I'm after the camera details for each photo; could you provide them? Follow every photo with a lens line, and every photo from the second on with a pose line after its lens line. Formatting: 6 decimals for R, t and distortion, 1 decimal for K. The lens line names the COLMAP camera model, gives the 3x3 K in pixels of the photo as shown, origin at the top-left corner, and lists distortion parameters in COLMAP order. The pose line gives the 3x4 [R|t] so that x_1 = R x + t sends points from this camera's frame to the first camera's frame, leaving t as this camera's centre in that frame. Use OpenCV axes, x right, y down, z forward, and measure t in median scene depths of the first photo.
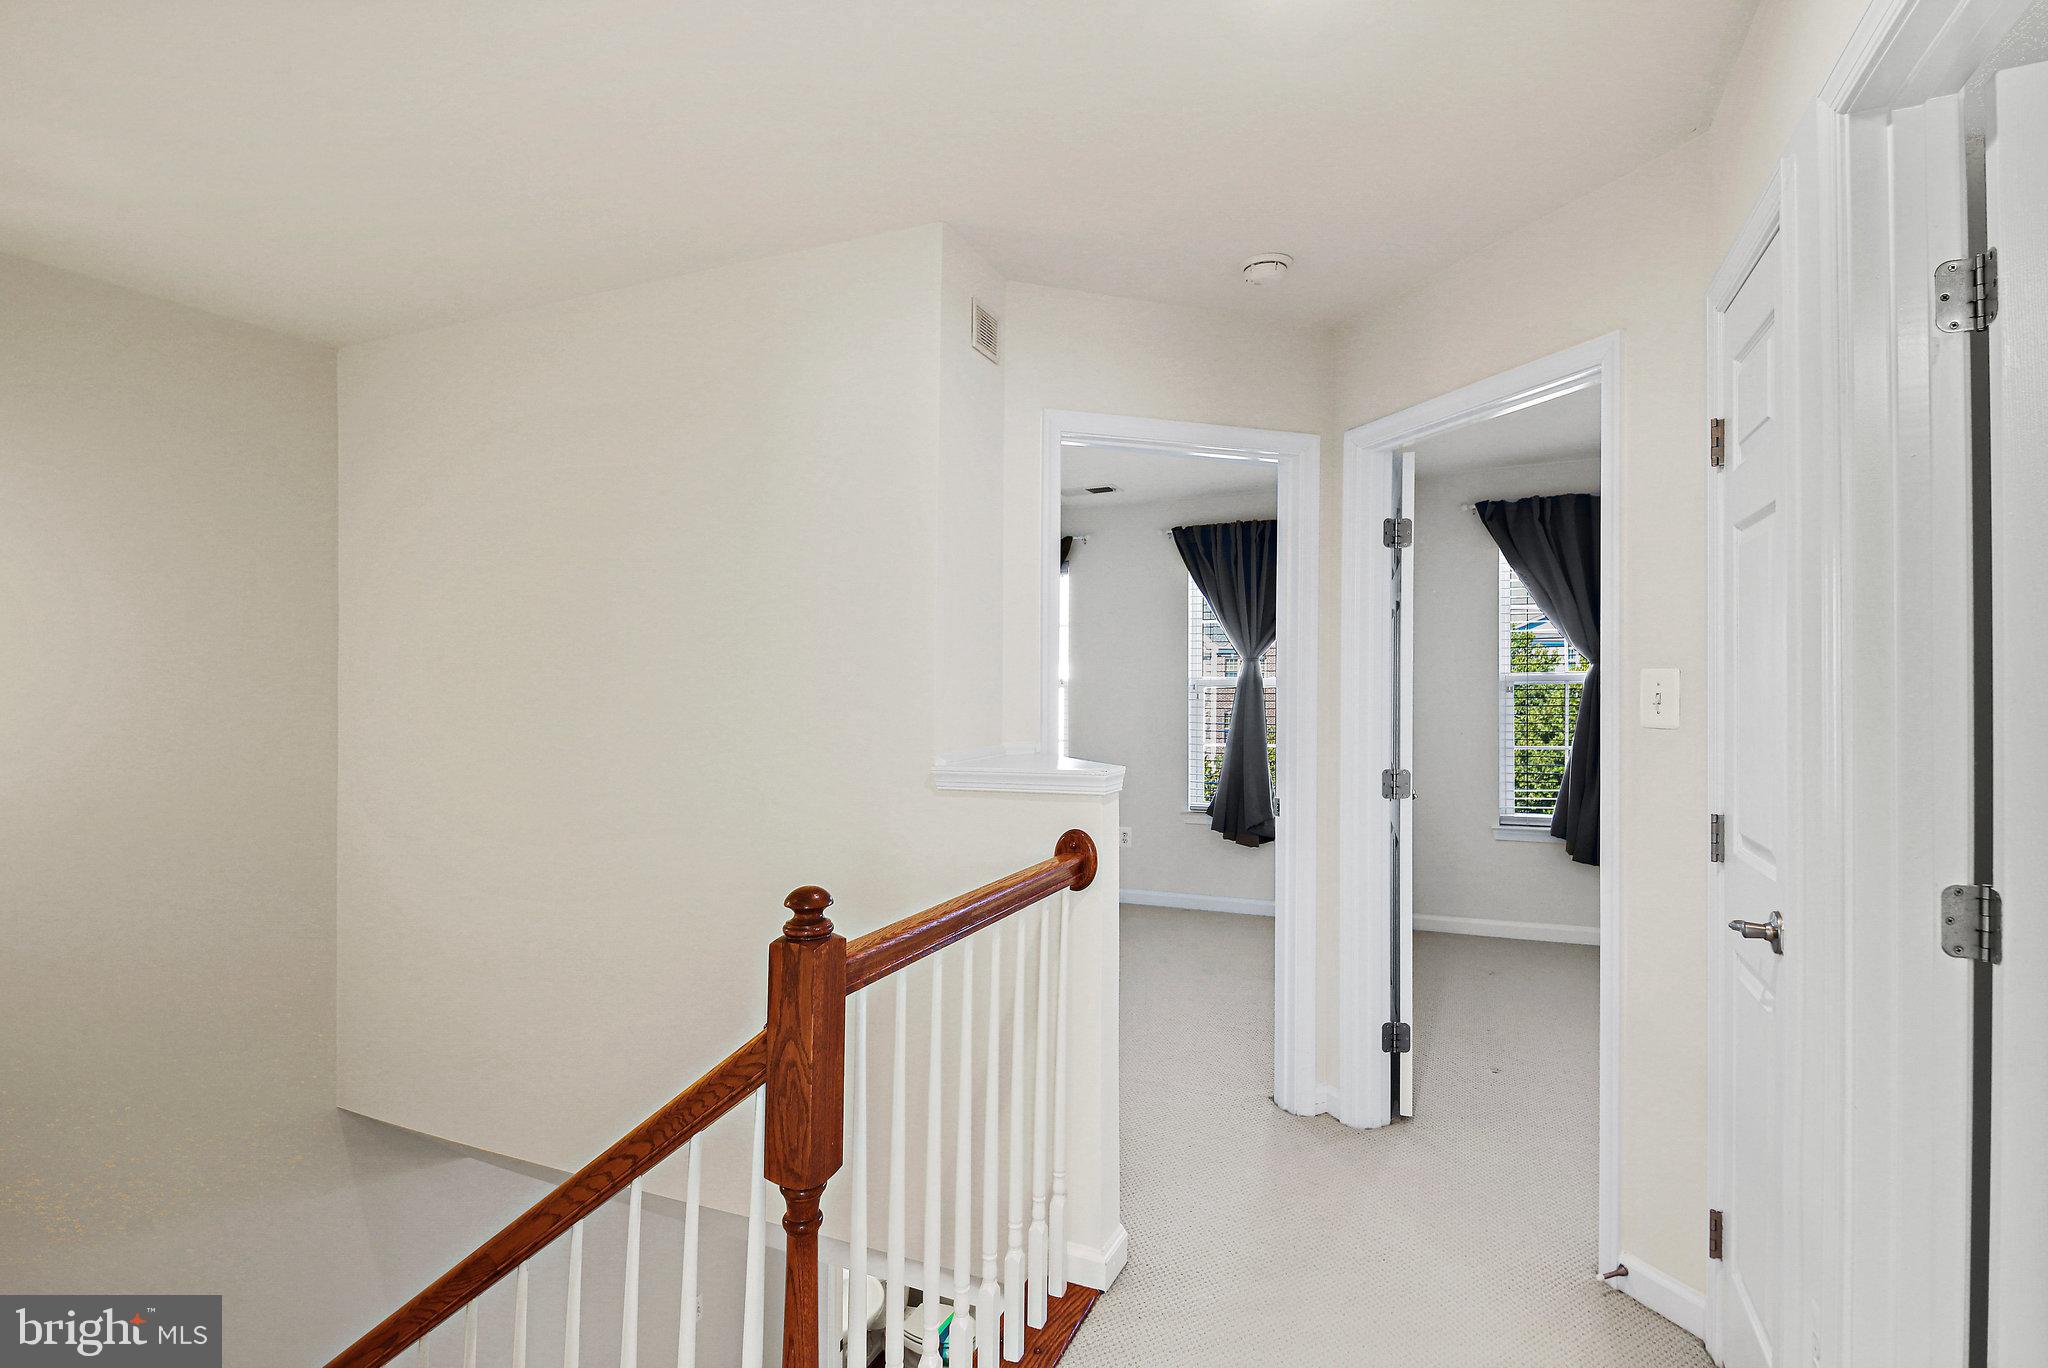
lens RADIAL K [[1013.2, 0, 1021.6], [0, 1013.2, 673.9], [0, 0, 1]] dist [-0.009735, -0.002833]
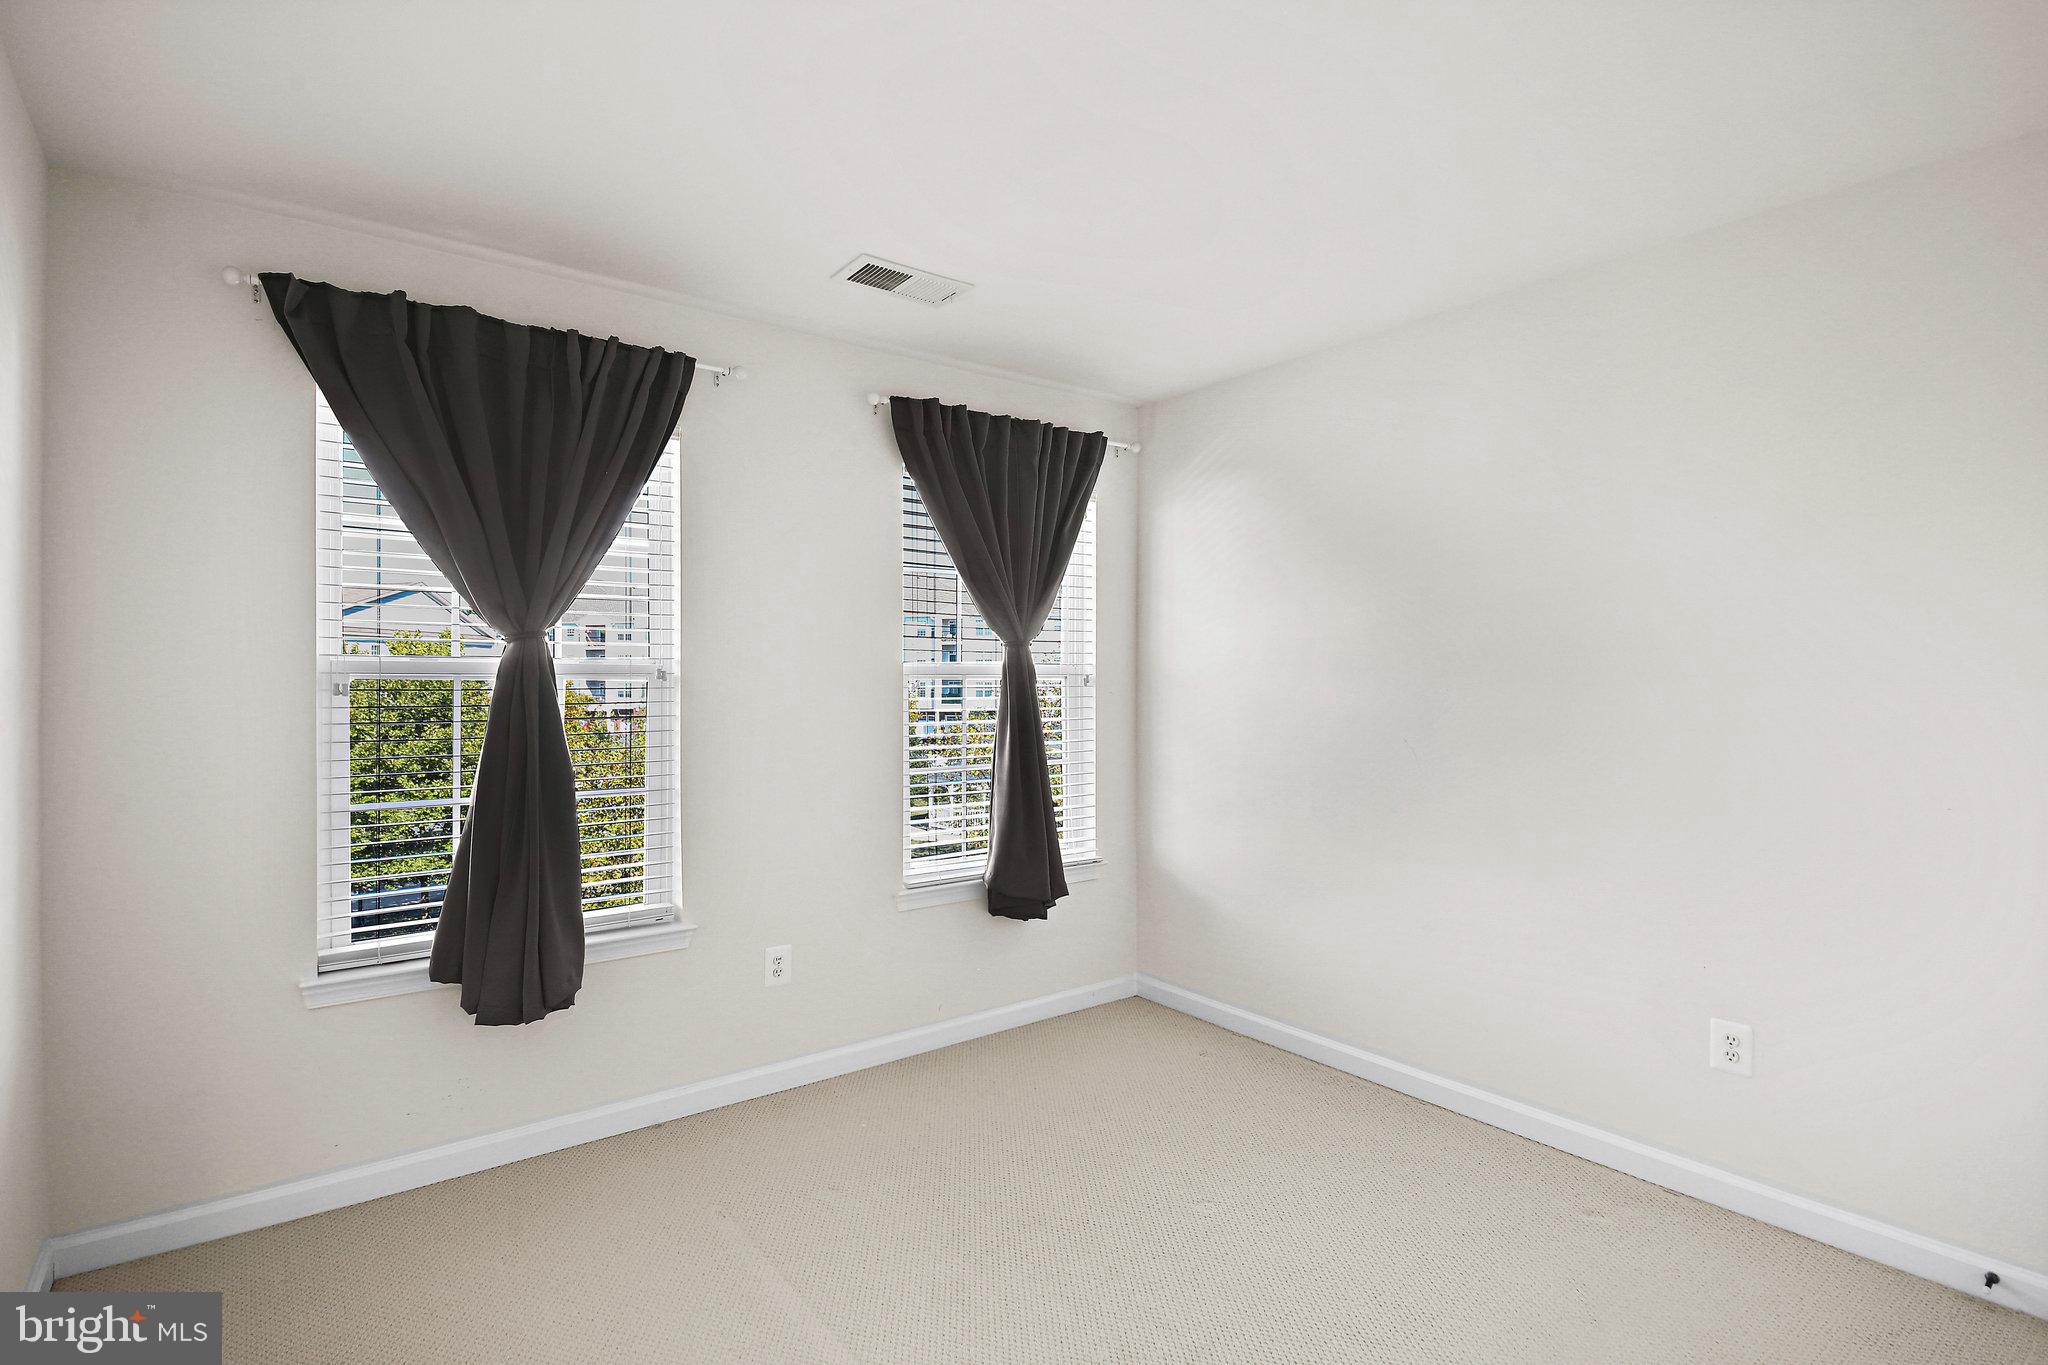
lens RADIAL K [[1013.2, 0, 1025.0], [0, 1013.2, 666.8], [0, 0, 1]] dist [-0.009735, -0.002833]
pose [[0.498494, -0.003591, 0.866886, 0.238232], [-0.005354, 0.999960, 0.007220, -0.000317], [-0.866877, -0.008240, 0.498455, 0.496044]]
